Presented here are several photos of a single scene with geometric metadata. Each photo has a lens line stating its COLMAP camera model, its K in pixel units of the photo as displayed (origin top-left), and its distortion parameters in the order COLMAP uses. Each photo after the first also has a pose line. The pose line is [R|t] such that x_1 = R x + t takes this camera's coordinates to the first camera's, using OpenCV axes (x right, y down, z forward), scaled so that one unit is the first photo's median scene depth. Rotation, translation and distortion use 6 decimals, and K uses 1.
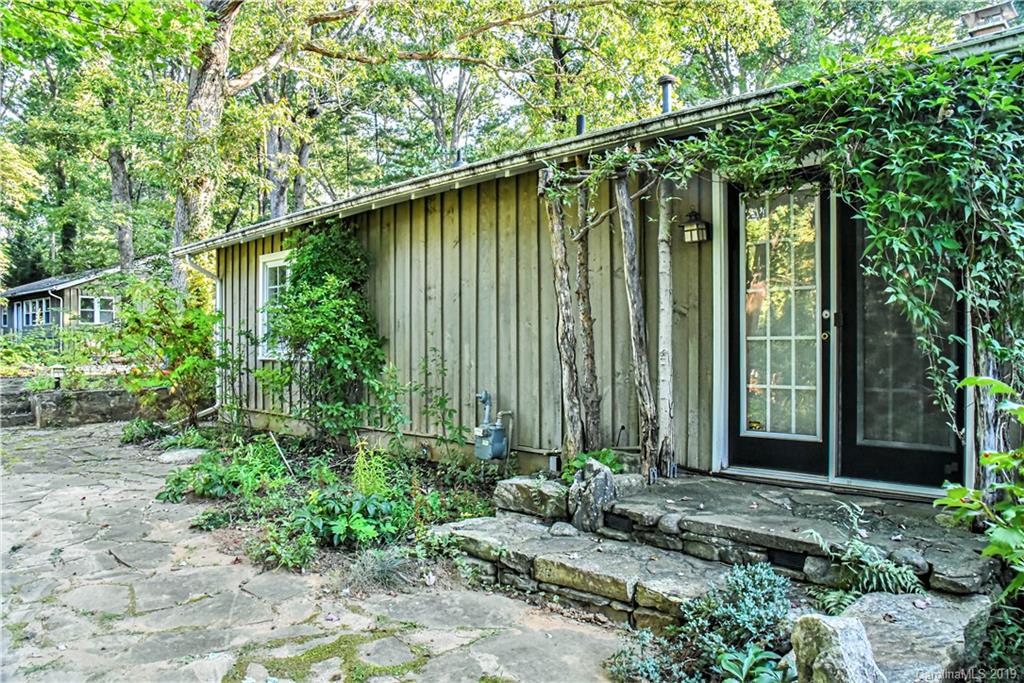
lens RADIAL K [[703.1, 0, 510.6], [0, 703.1, 346.9], [0, 0, 1]] dist [-0.050476, -0.001194]
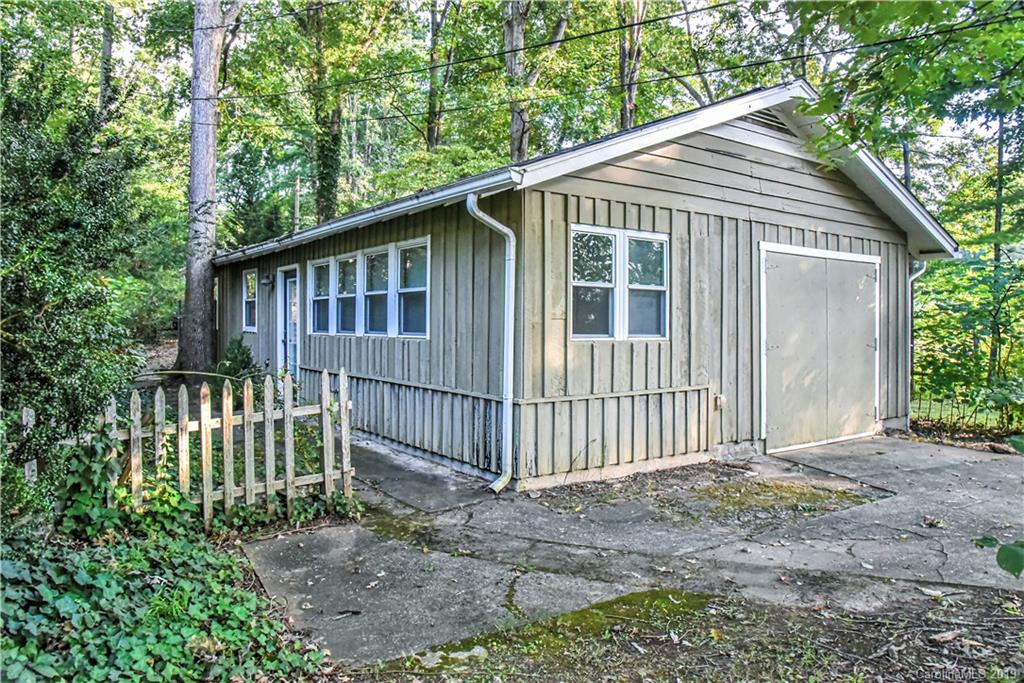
lens RADIAL K [[703.1, 0, 512.2], [0, 703.1, 339.2], [0, 0, 1]] dist [-0.050476, -0.001194]
pose [[0.972301, 0.011611, -0.233442, -0.594062], [-0.008076, 0.999838, 0.016092, -0.038651], [0.233591, -0.013761, 0.972237, 0.765277]]
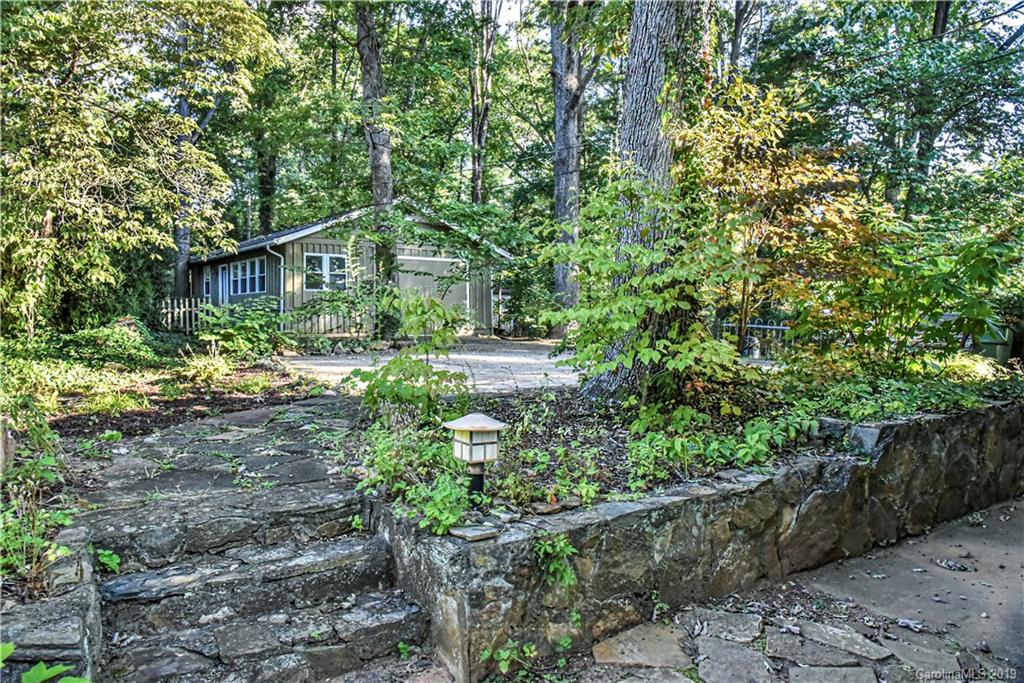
lens RADIAL K [[703.1, 0, 513.7], [0, 703.1, 336.4], [0, 0, 1]] dist [-0.050476, -0.001194]
pose [[0.978769, 0.003668, -0.204933, -0.256212], [0.002460, 0.999558, 0.029637, -0.006758], [0.204951, -0.029511, 0.978327, 0.315424]]
